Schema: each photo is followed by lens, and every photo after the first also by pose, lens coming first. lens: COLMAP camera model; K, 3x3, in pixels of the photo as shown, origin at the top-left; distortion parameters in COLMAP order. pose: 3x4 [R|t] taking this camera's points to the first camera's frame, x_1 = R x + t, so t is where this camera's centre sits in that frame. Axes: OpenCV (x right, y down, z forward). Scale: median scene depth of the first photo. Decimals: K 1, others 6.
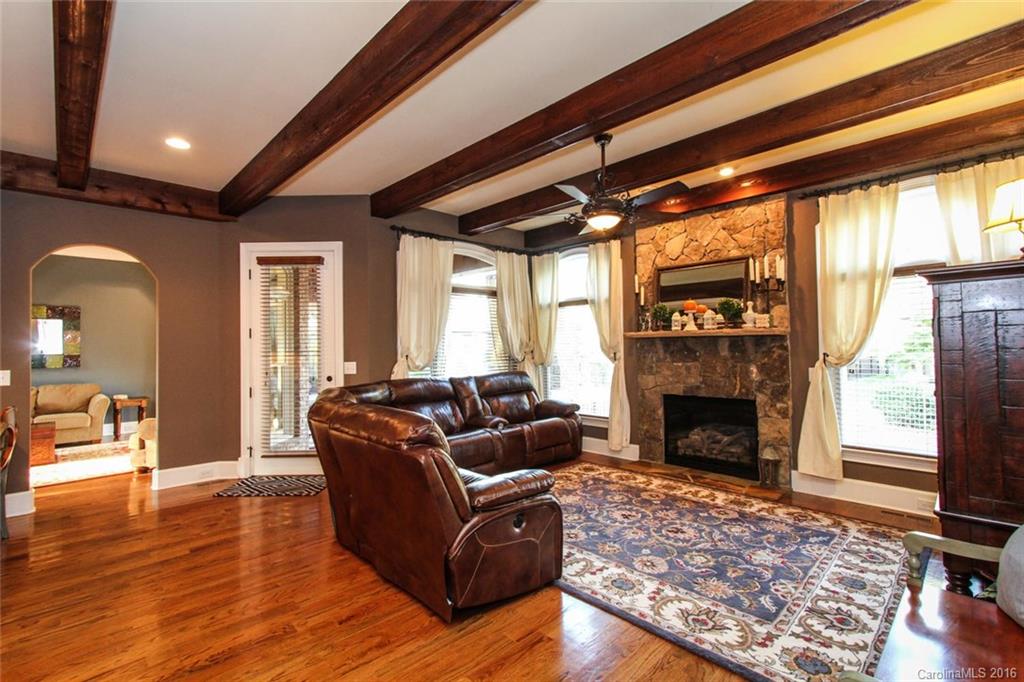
lens RADIAL K [[470.6, 0, 505.8], [0, 470.6, 342.7], [0, 0, 1]] dist [0.006076, 0.001702]
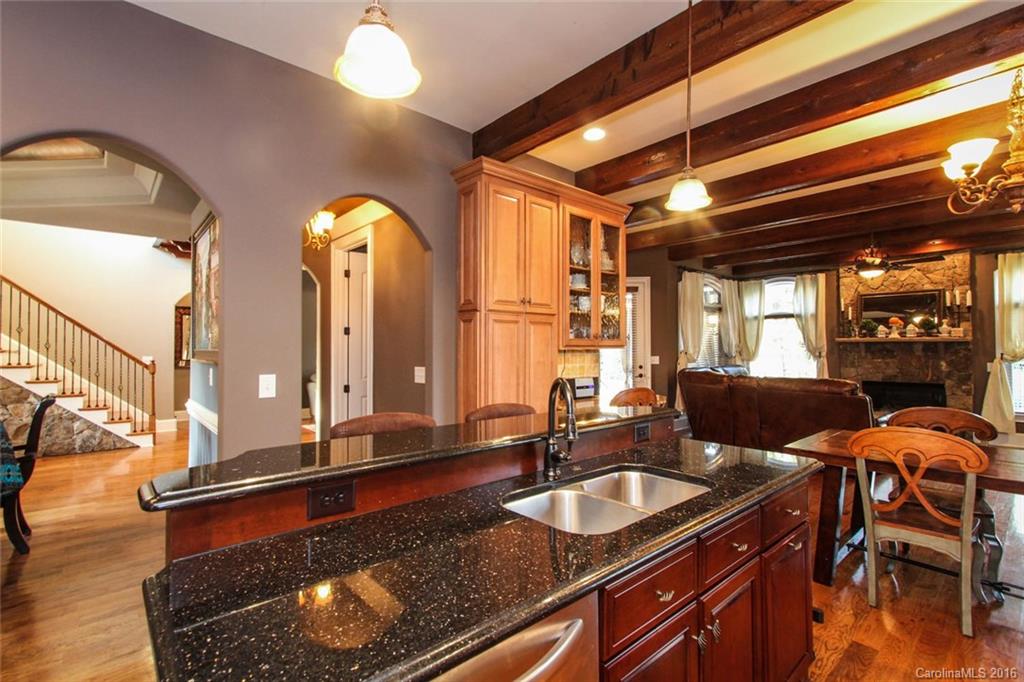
lens RADIAL K [[470.6, 0, 510.9], [0, 470.6, 341.1], [0, 0, 1]] dist [0.006076, 0.001702]
pose [[0.998608, 0.010017, -0.051780, -0.730108], [-0.010219, 0.999941, -0.003632, 0.003080], [0.051740, 0.004156, 0.998652, -0.551930]]
